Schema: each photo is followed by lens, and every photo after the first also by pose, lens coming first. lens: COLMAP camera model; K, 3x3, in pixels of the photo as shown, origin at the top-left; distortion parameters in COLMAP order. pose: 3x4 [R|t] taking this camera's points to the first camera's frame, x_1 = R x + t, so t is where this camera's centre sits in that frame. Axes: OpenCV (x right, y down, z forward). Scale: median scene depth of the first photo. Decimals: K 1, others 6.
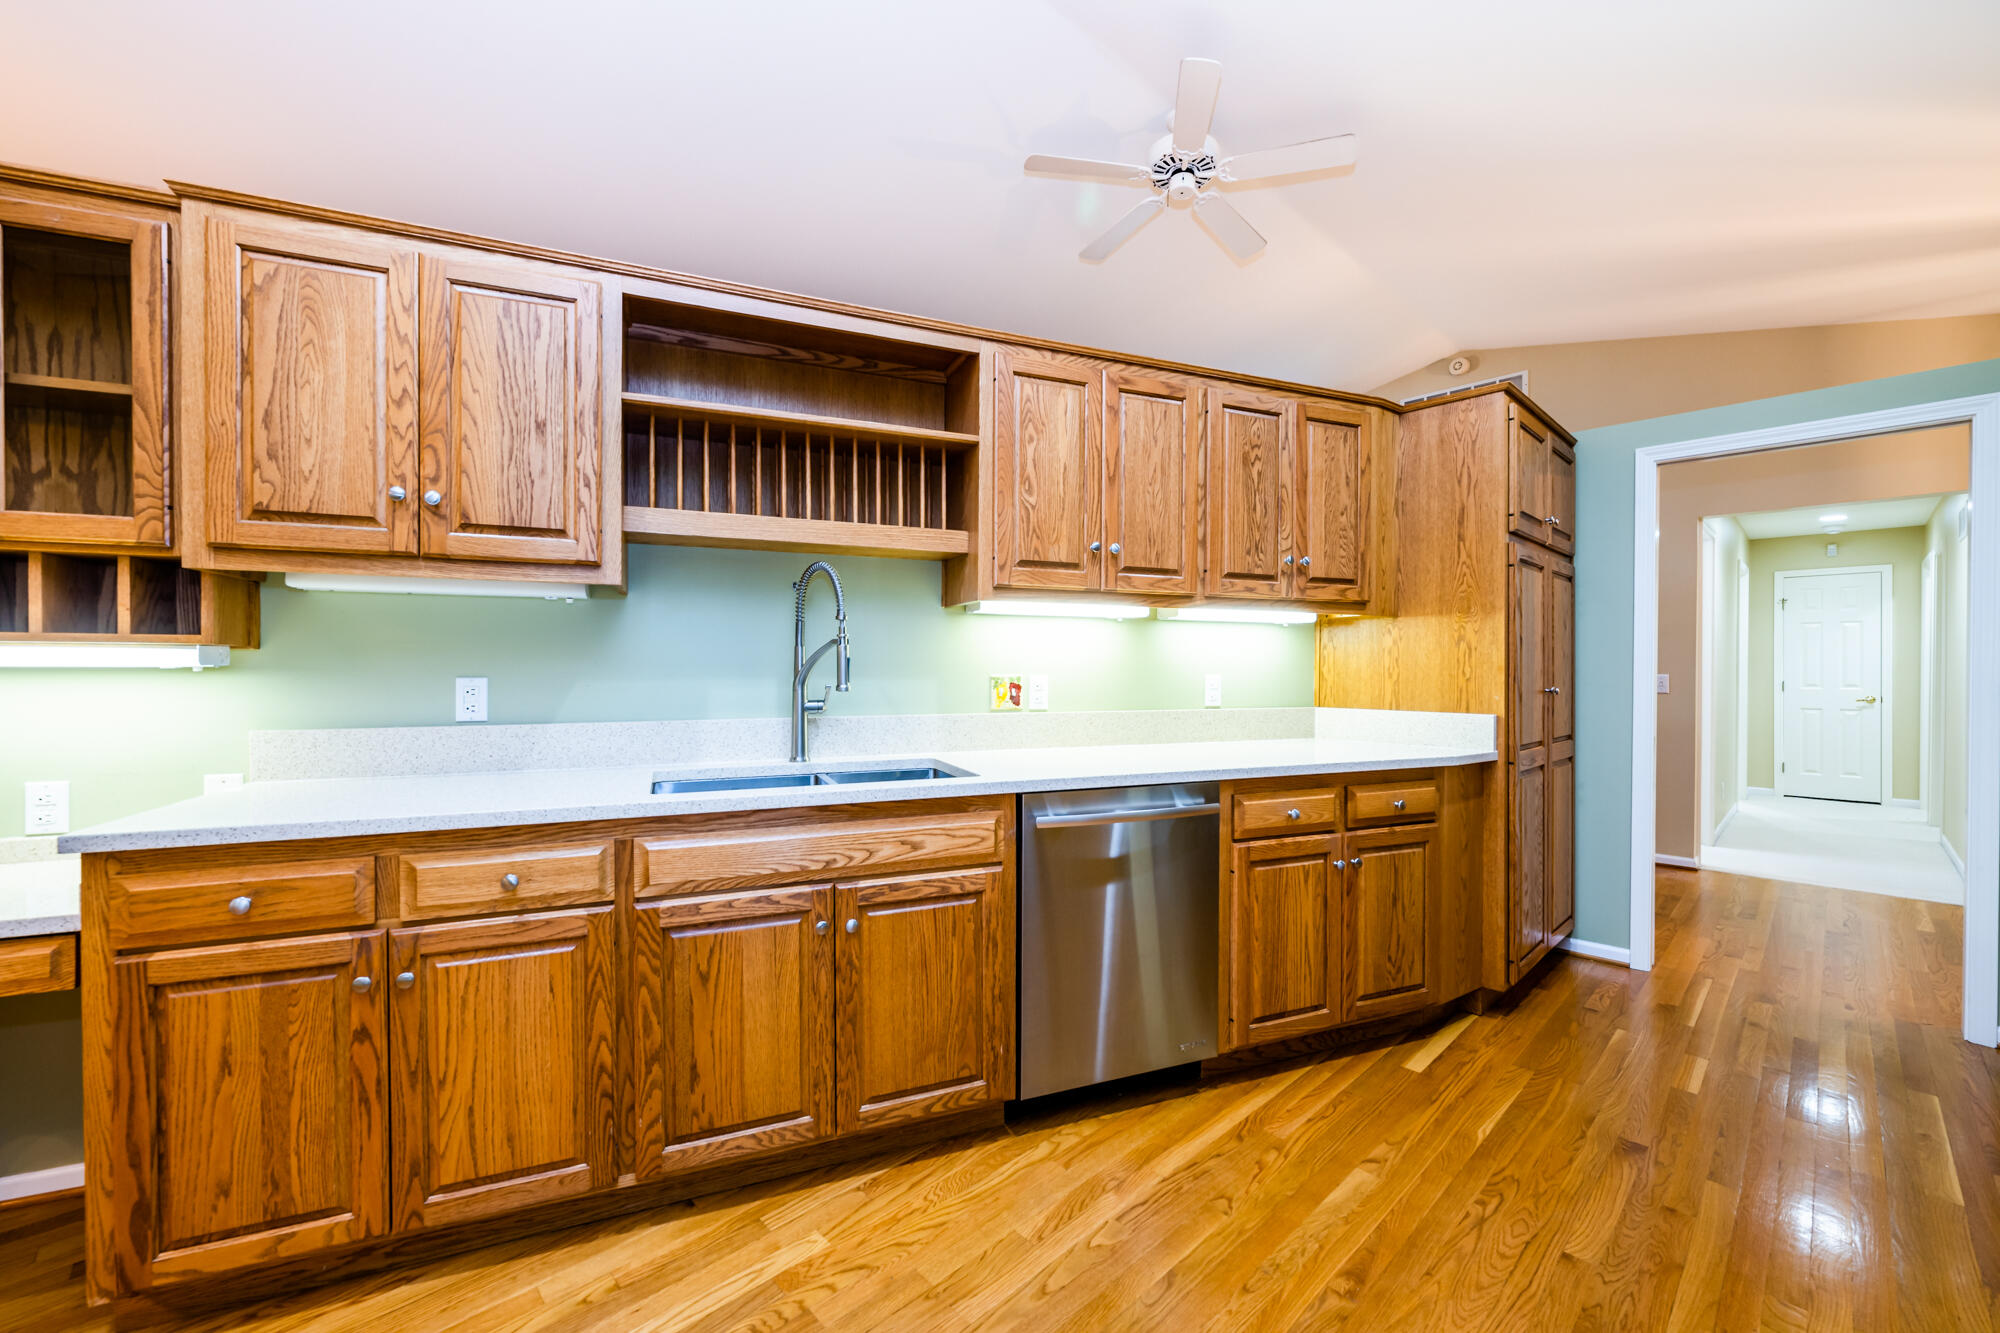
lens RADIAL K [[814.4, 0, 991.5], [0, 814.4, 669.6], [0, 0, 1]] dist [0.000401, 0.000048]
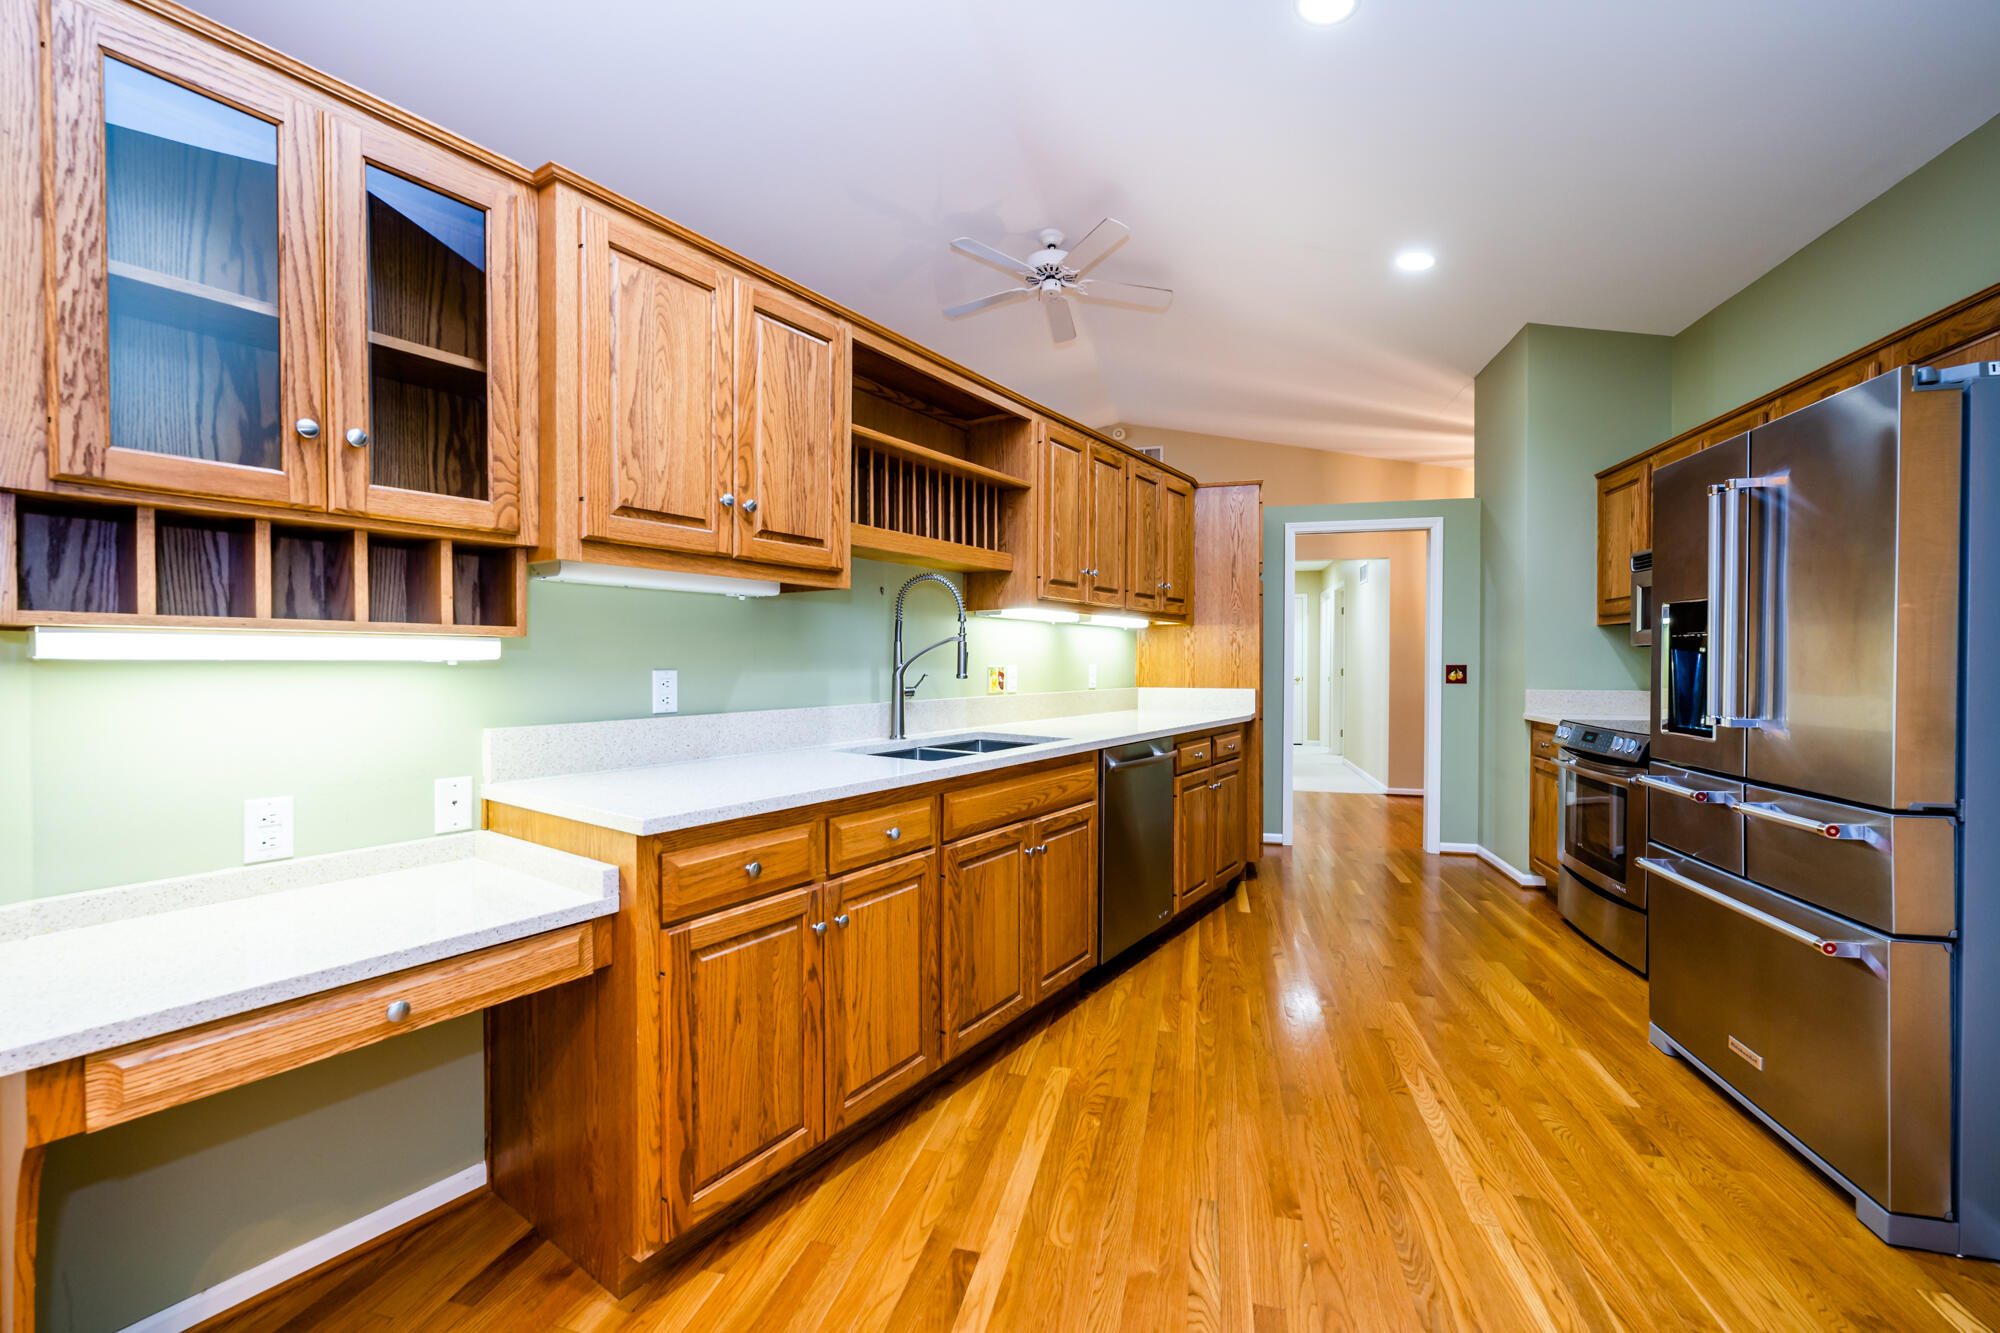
lens RADIAL K [[814.4, 0, 1061.1], [0, 814.4, 661.5], [0, 0, 1]] dist [0.000401, 0.000048]
pose [[0.821438, -0.001514, 0.570296, -0.975569], [0.000035, 0.999997, 0.002604, -0.003882], [-0.570298, -0.002119, 0.821435, -0.142677]]
